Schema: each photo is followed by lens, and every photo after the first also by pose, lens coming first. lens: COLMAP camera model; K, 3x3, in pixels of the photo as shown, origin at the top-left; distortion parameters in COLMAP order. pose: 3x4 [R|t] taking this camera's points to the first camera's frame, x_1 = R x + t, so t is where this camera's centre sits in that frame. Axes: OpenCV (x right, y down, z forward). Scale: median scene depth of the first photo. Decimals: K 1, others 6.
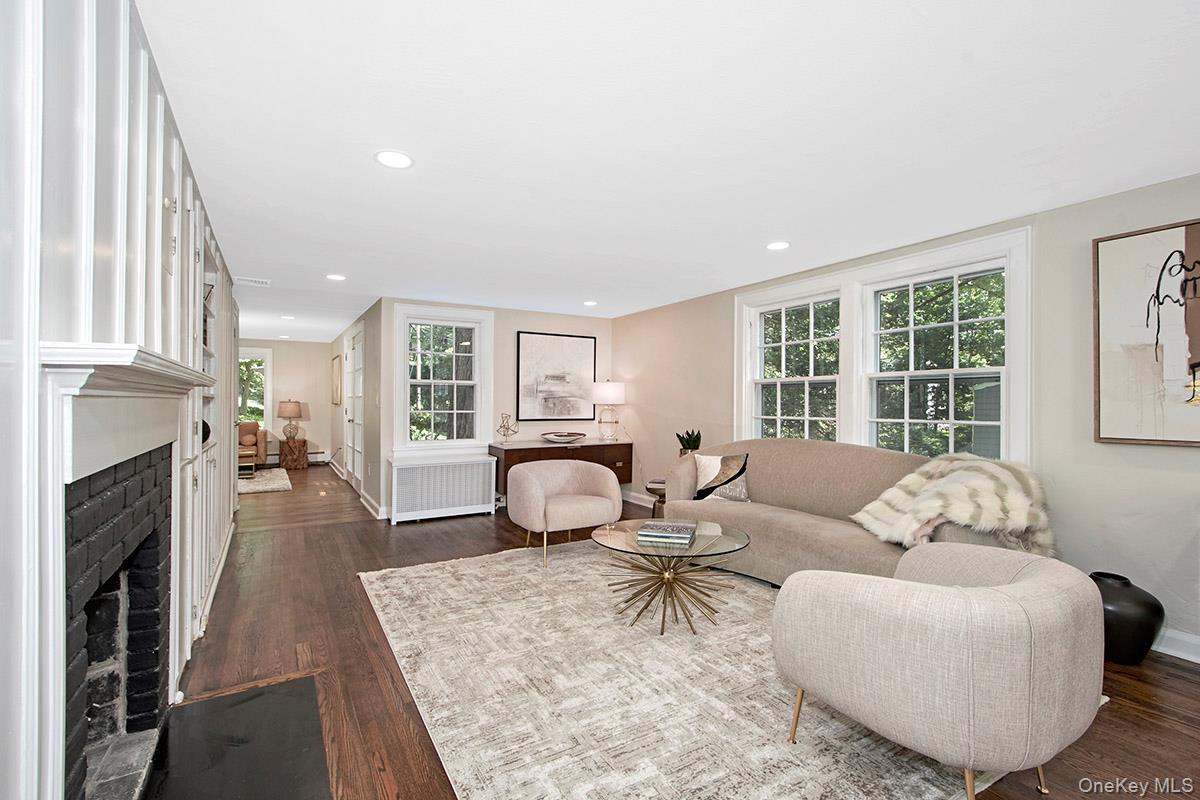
lens RADIAL K [[546.3, 0, 597.1], [0, 546.3, 400.1], [0, 0, 1]] dist [0.008981, -0.000151]
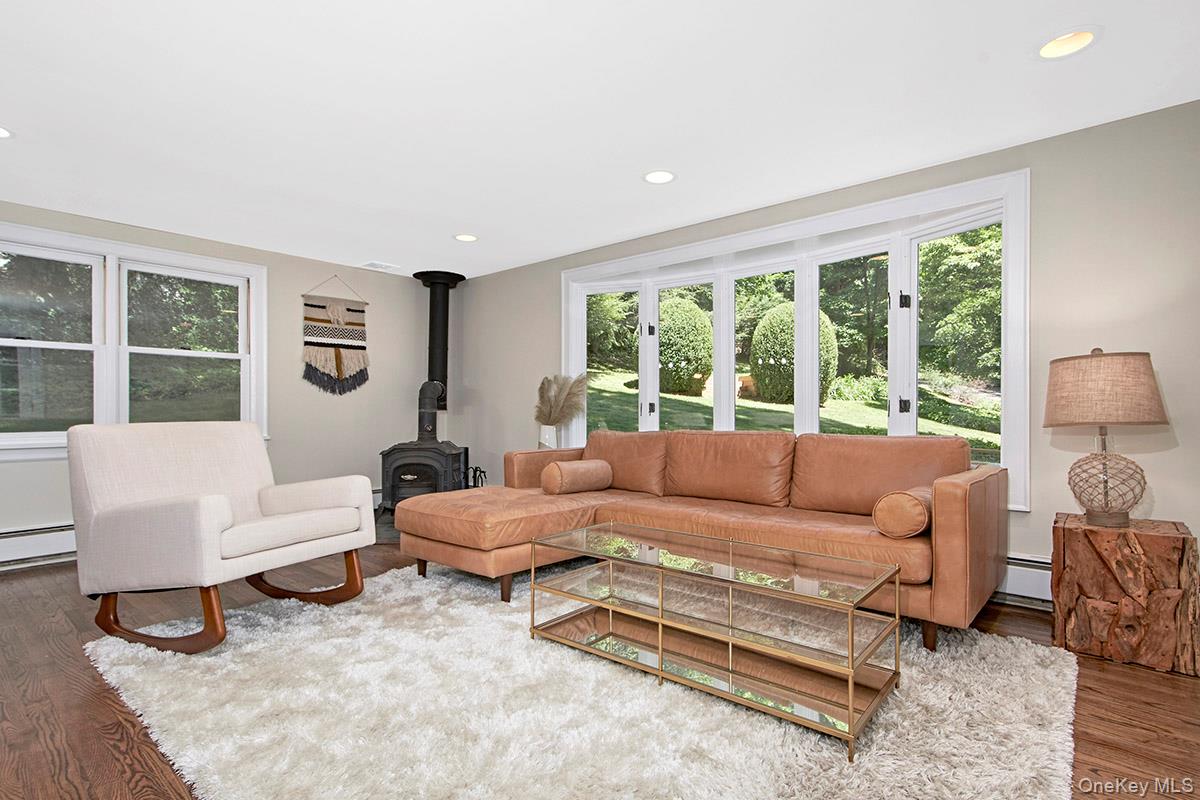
lens RADIAL K [[598.9, 0, 598.3], [0, 598.9, 401.6], [0, 0, 1]] dist [0.015224, -0.000006]
pose [[0.311025, -0.007334, -0.950373, -0.394097], [0.009493, 0.999944, -0.004610, 0.021559], [0.950354, -0.007588, 0.311078, 0.738673]]
